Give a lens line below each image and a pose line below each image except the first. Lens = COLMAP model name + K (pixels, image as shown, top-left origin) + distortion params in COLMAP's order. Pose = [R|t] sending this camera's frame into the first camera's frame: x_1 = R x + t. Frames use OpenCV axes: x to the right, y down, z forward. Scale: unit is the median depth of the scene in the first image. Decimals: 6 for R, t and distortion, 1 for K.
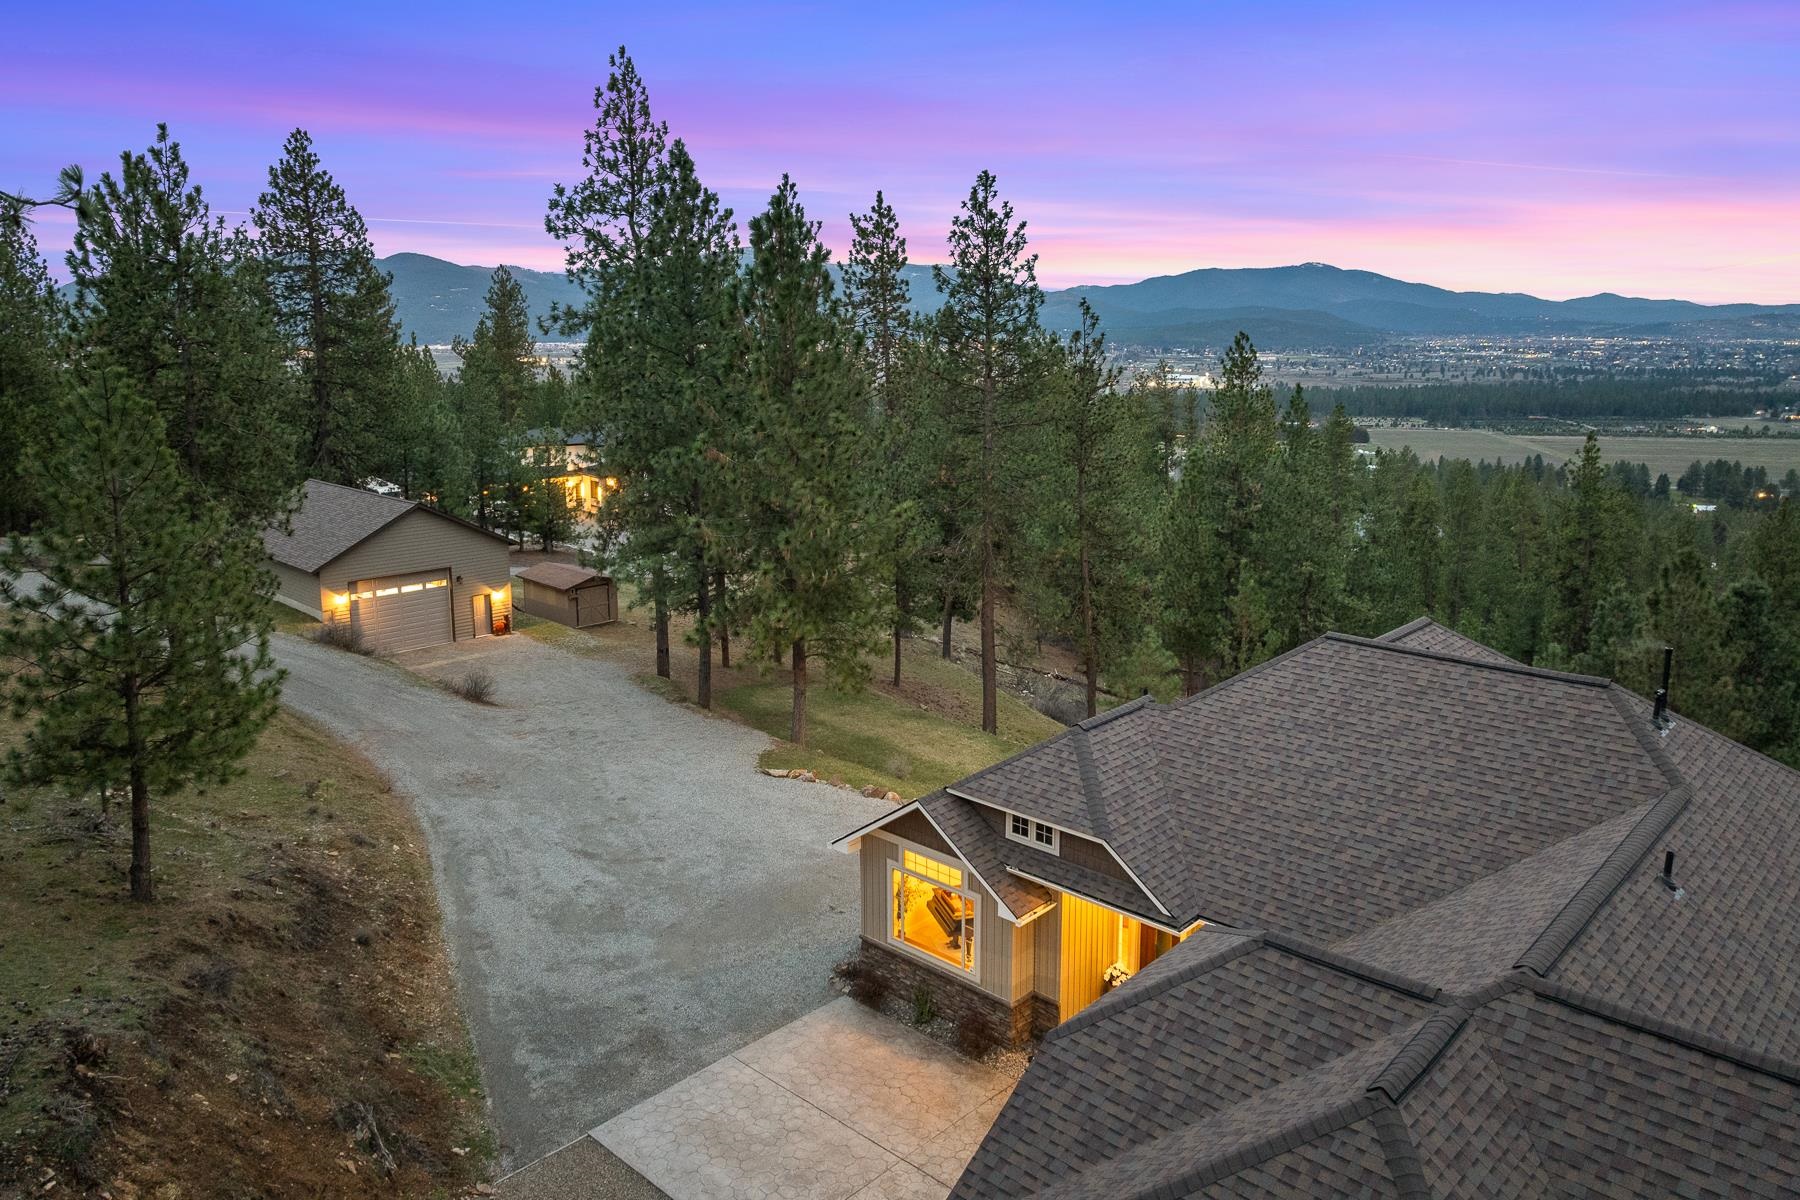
lens RADIAL K [[1263.0, 0, 903.1], [0, 1263.0, 507.1], [0, 0, 1]] dist [0.001763, -0.000592]
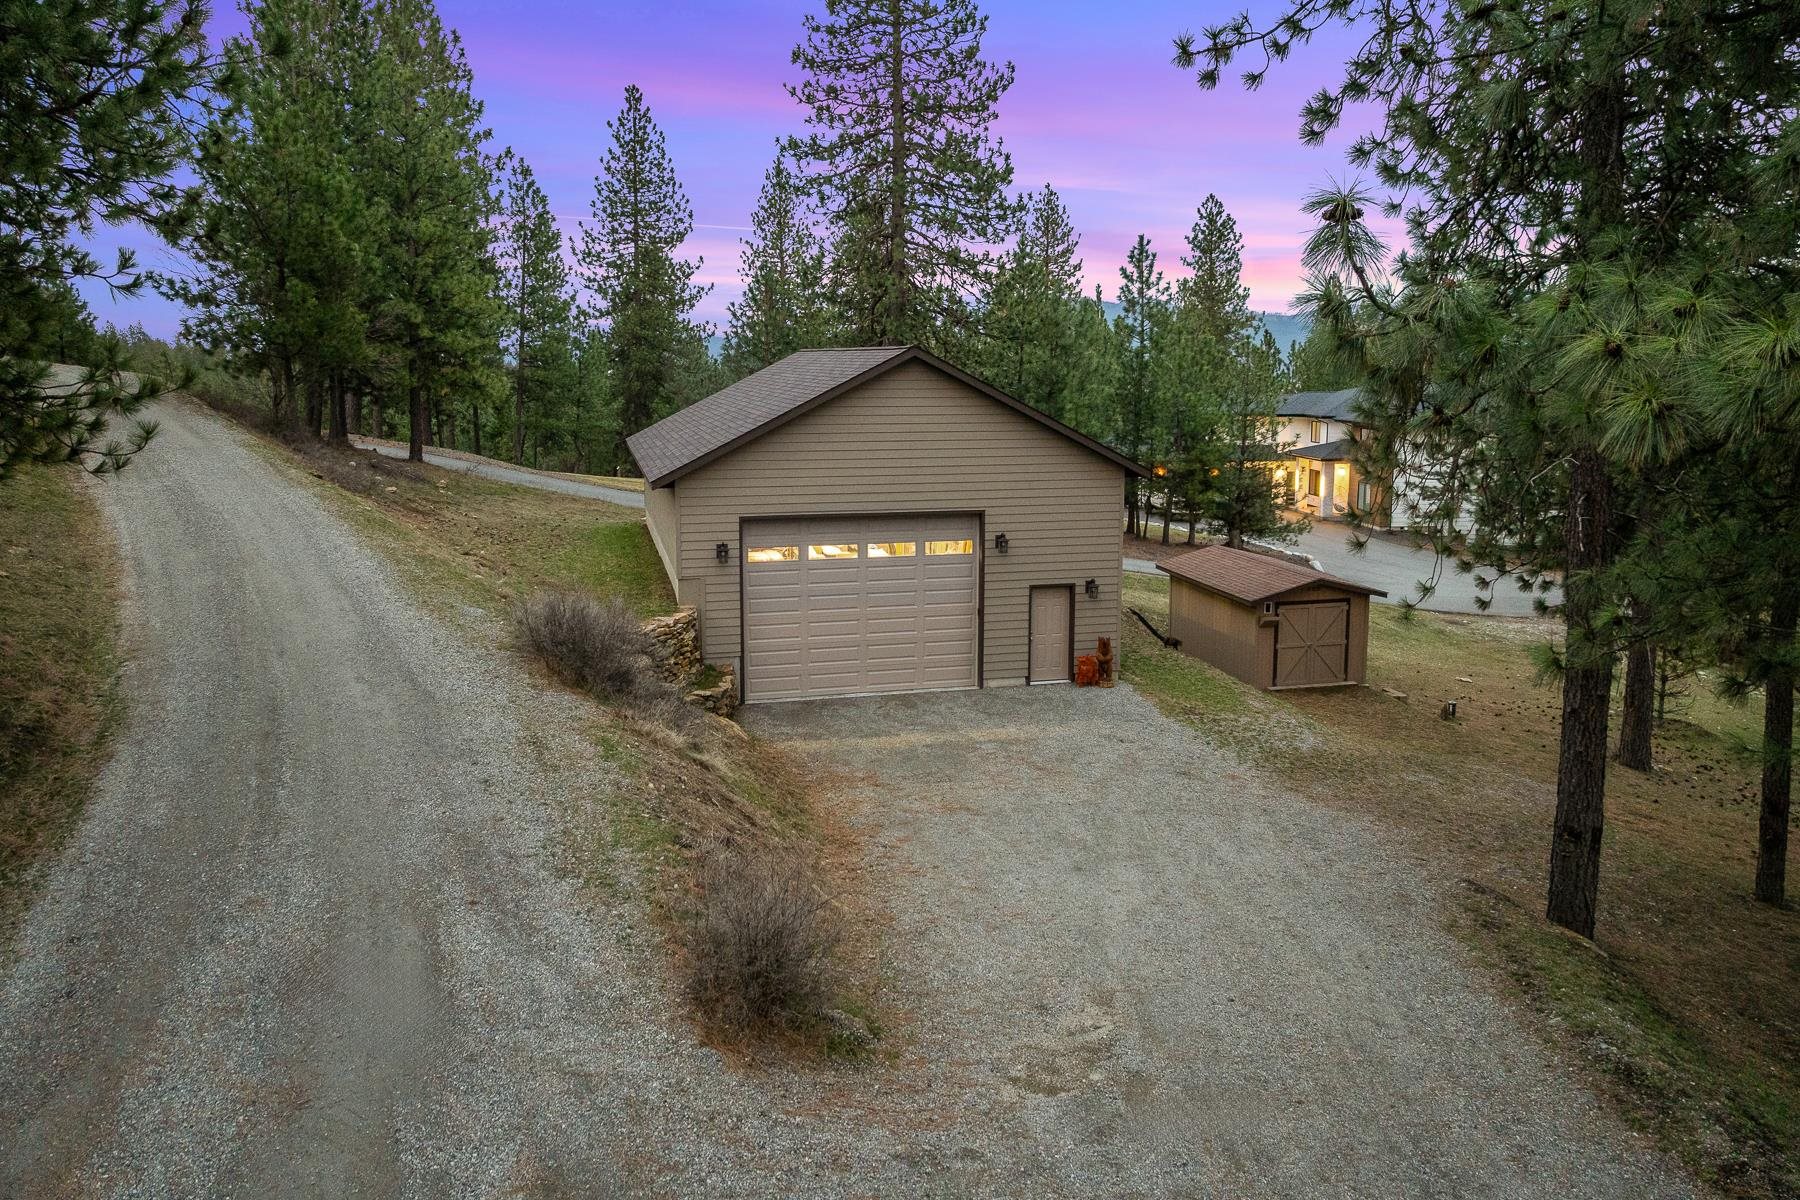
lens RADIAL K [[1263.0, 0, 903.1], [0, 1263.0, 507.1], [0, 0, 1]] dist [0.001763, -0.000592]
pose [[0.851980, 0.065071, -0.519515, -0.140824], [-0.081392, 0.996645, -0.008647, 0.045531], [0.517209, 0.049652, 0.854417, 0.545814]]
